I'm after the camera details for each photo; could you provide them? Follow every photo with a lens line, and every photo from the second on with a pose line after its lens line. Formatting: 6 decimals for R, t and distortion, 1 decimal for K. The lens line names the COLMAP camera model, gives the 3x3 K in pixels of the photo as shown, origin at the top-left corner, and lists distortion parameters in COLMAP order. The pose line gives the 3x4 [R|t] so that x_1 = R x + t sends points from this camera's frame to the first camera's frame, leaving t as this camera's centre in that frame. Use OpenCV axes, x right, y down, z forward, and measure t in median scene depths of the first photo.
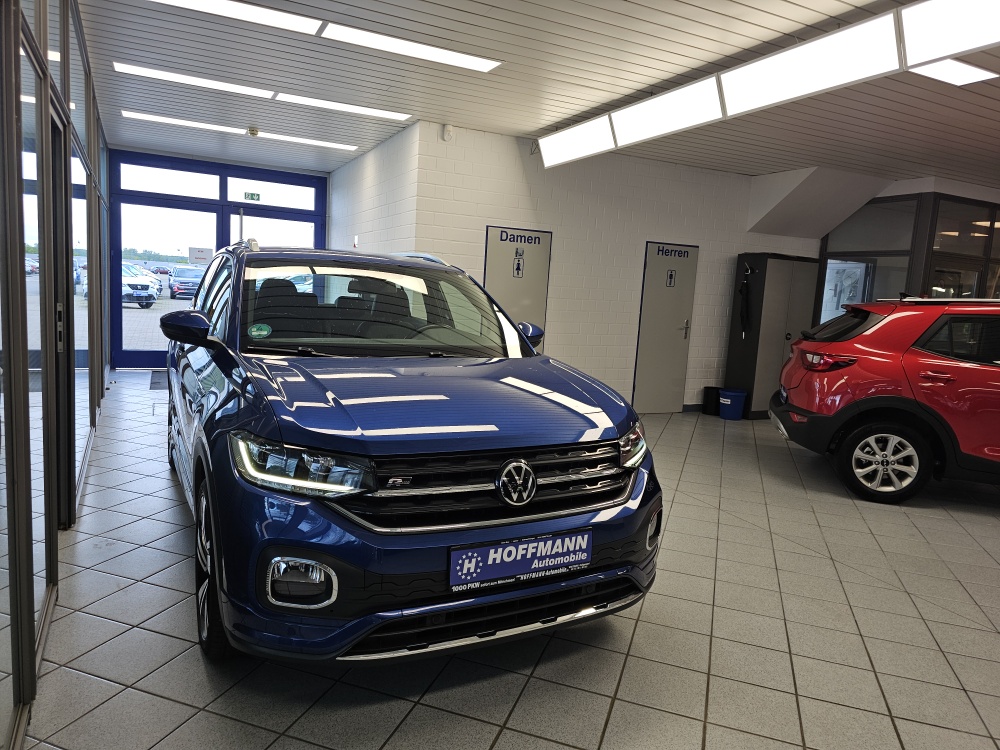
lens RADIAL K [[686.7, 0, 521.7], [0, 686.7, 405.7], [0, 0, 1]] dist [0.051599, -0.058039]
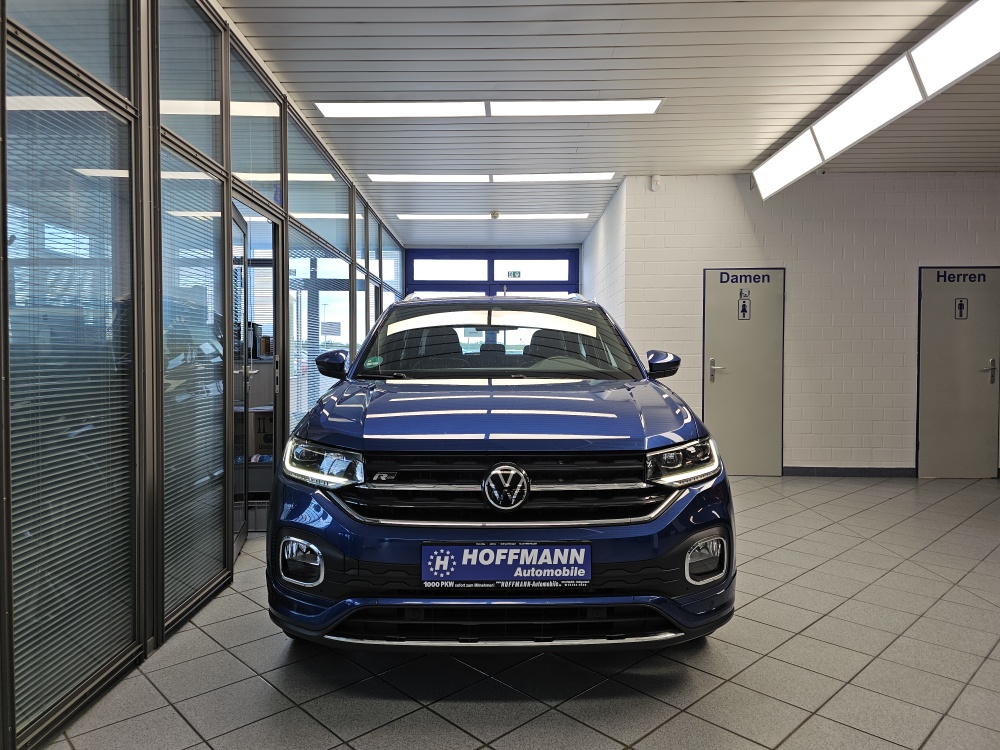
lens RADIAL K [[686.7, 0, 463.8], [0, 686.7, 392.4], [0, 0, 1]] dist [0.051599, -0.058039]
pose [[0.877563, -0.030958, -0.478461, 0.401647], [-0.026293, 0.993304, -0.112496, 0.088467], [0.478740, 0.111303, 0.870873, 0.100914]]
